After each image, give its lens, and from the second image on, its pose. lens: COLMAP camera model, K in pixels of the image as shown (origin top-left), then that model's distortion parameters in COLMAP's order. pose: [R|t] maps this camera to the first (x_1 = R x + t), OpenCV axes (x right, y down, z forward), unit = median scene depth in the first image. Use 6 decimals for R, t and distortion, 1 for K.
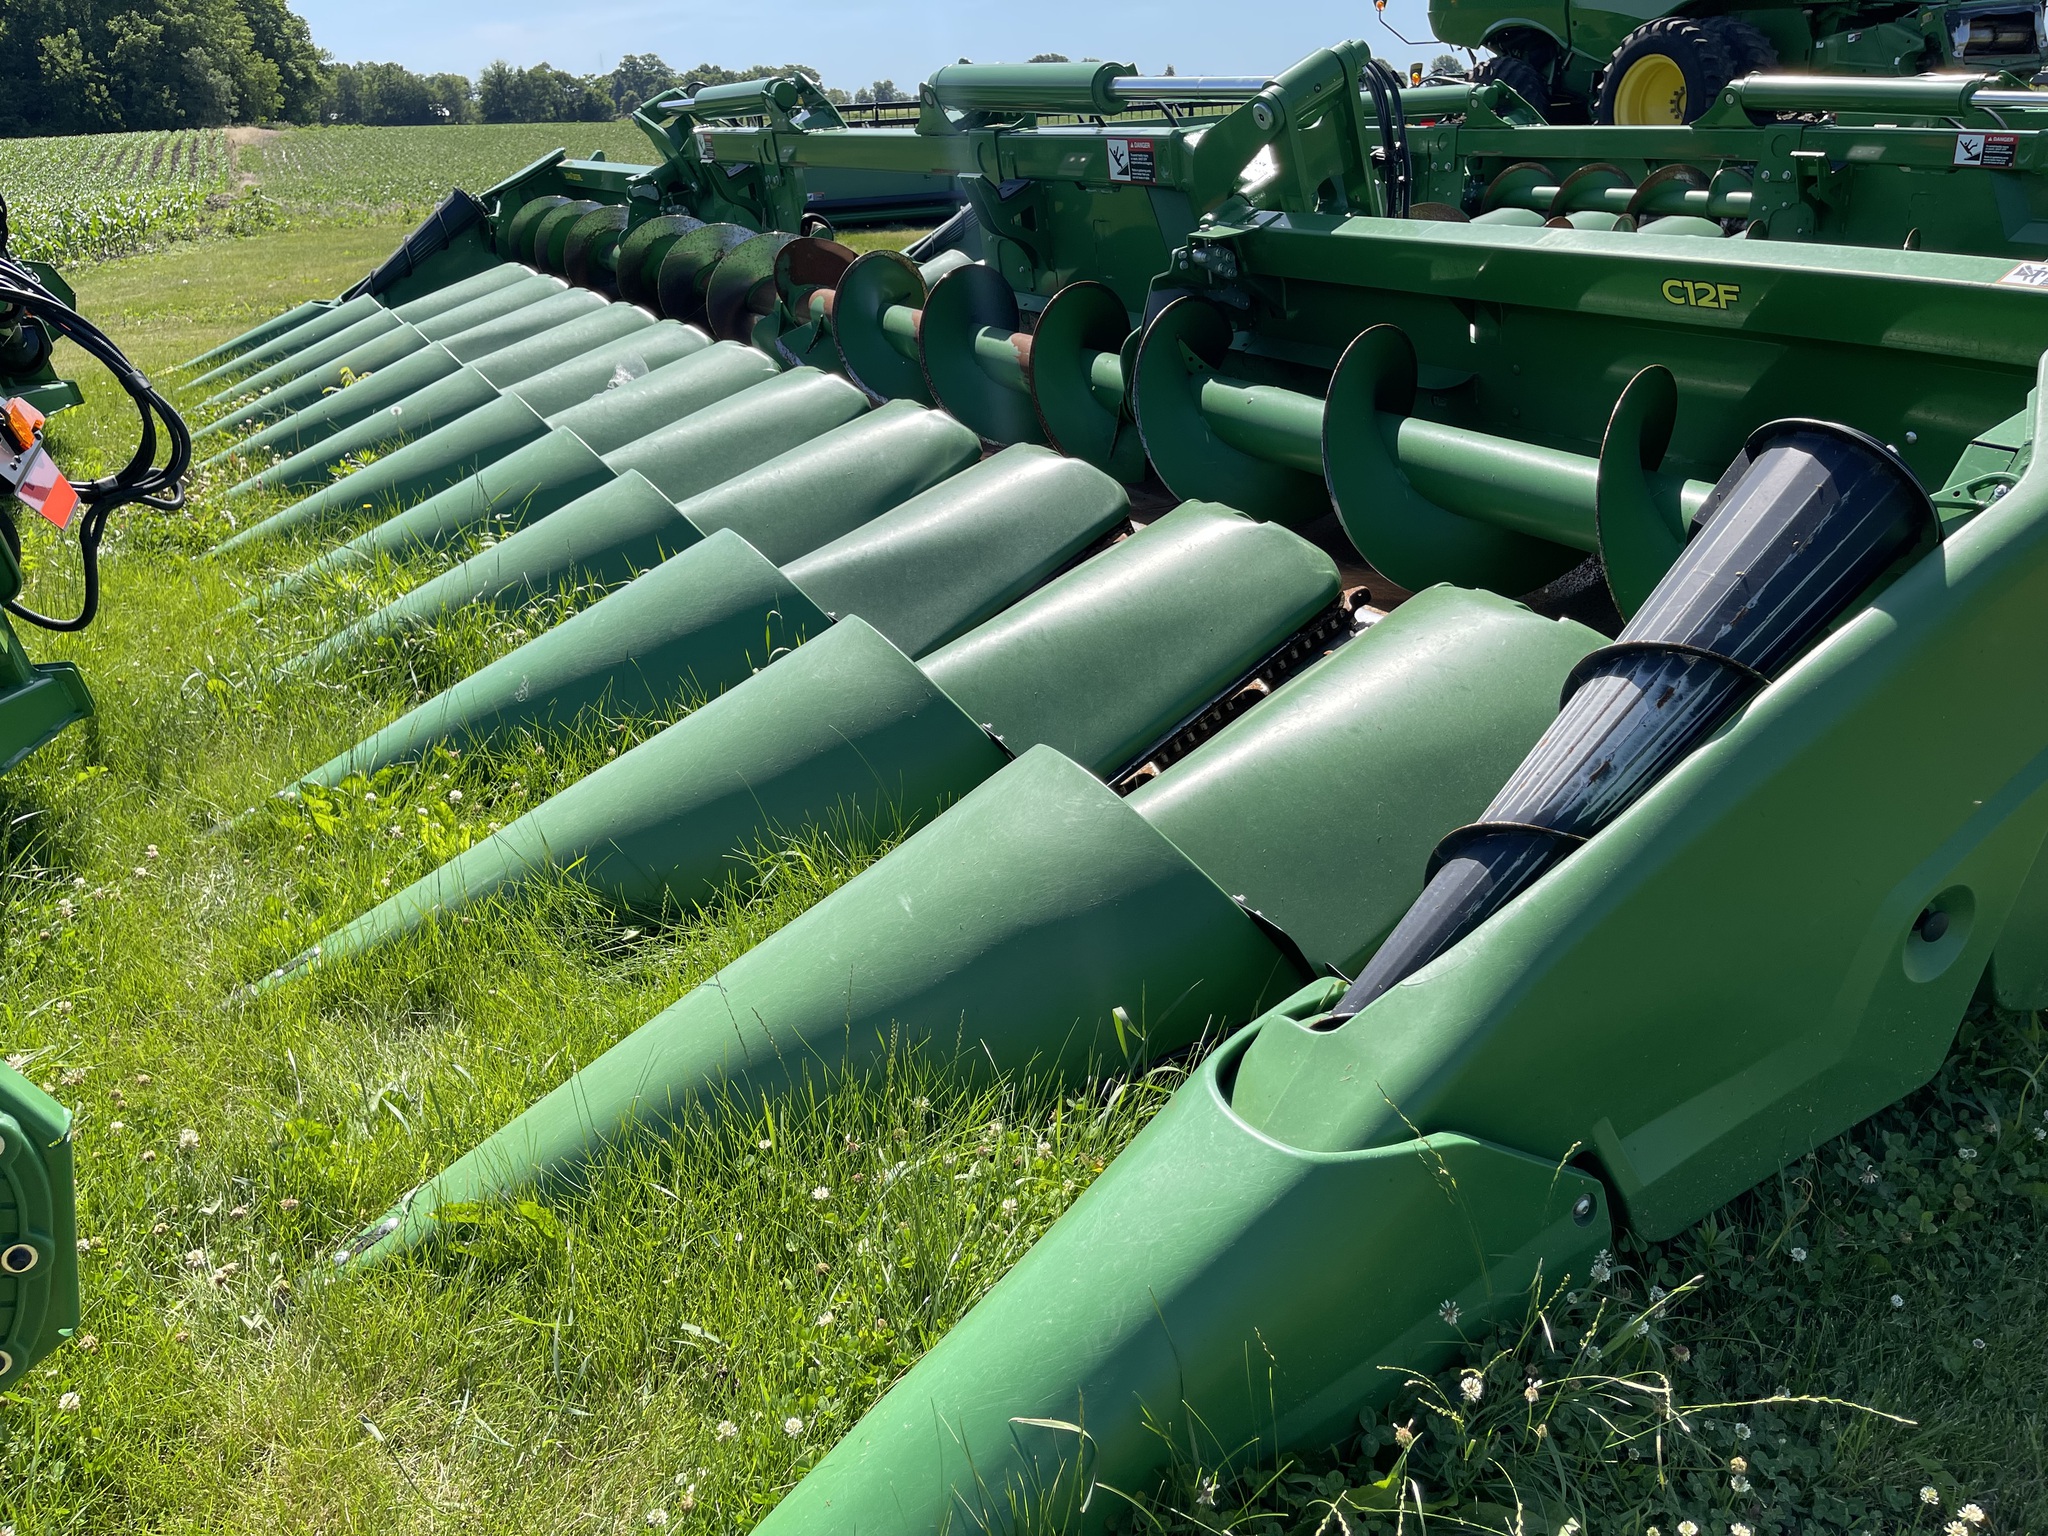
lens RADIAL K [[1531.6, 0, 1024.0], [0, 1531.6, 768.0], [0, 0, 1]] dist [0.048410, -0.056839]
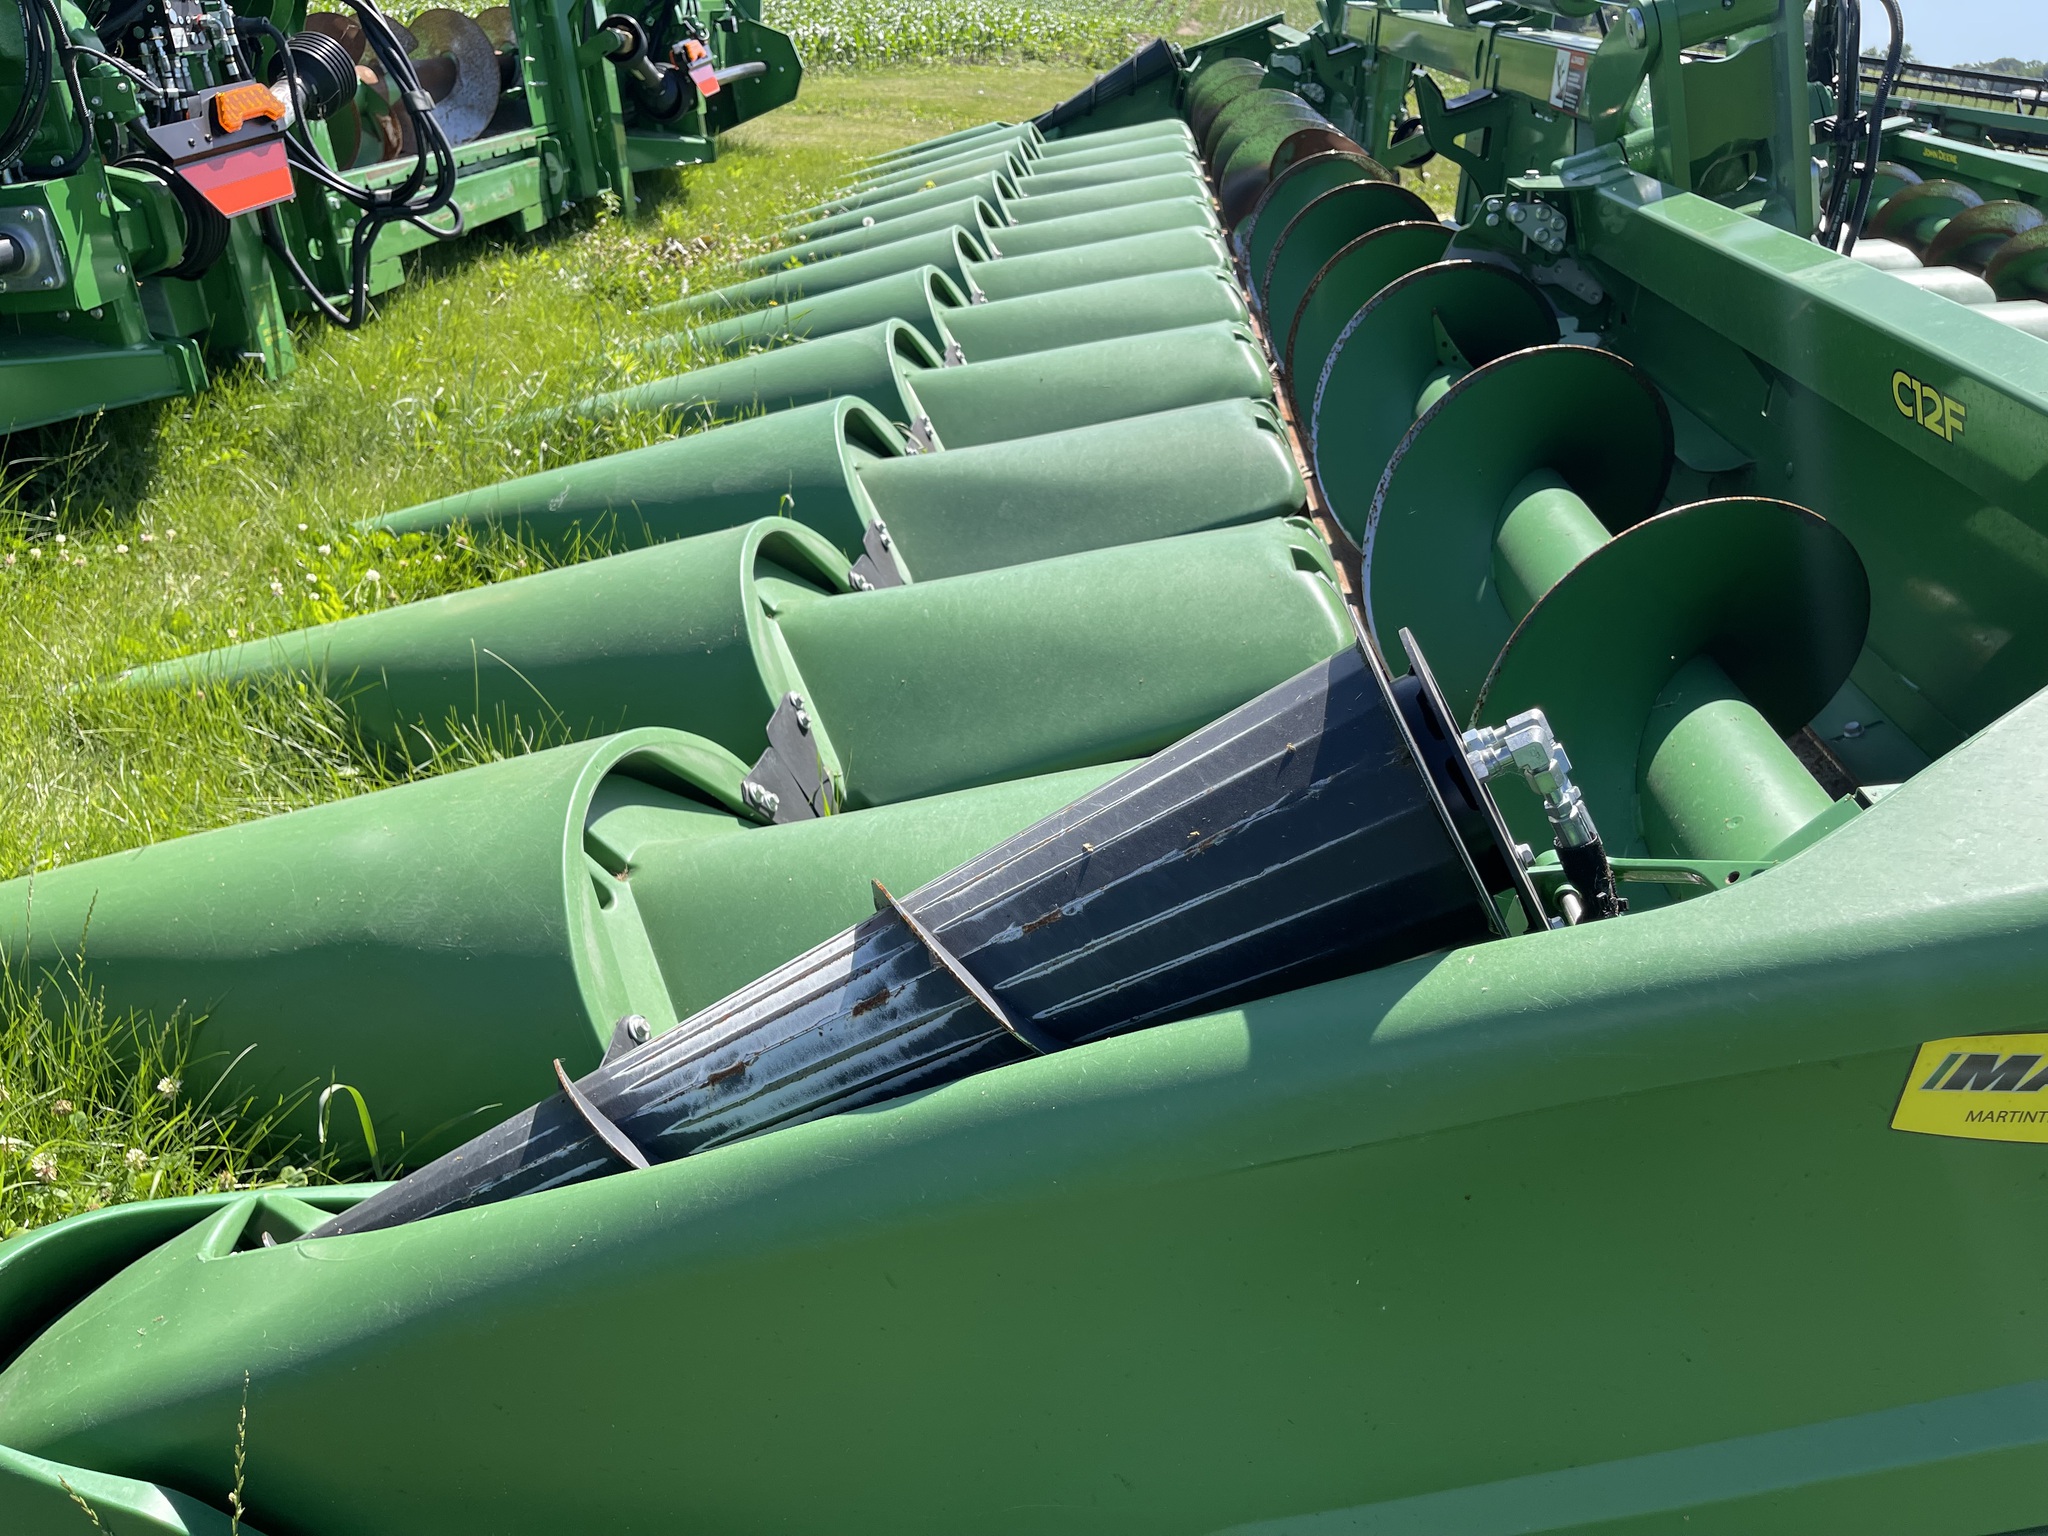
lens RADIAL K [[1531.6, 0, 1024.0], [0, 1531.6, 768.0], [0, 0, 1]] dist [0.048410, -0.056839]
pose [[0.847032, 0.359572, -0.391465, 0.424914], [-0.338414, 0.932726, 0.124493, -0.138749], [0.409893, 0.027028, 0.911733, 0.339858]]
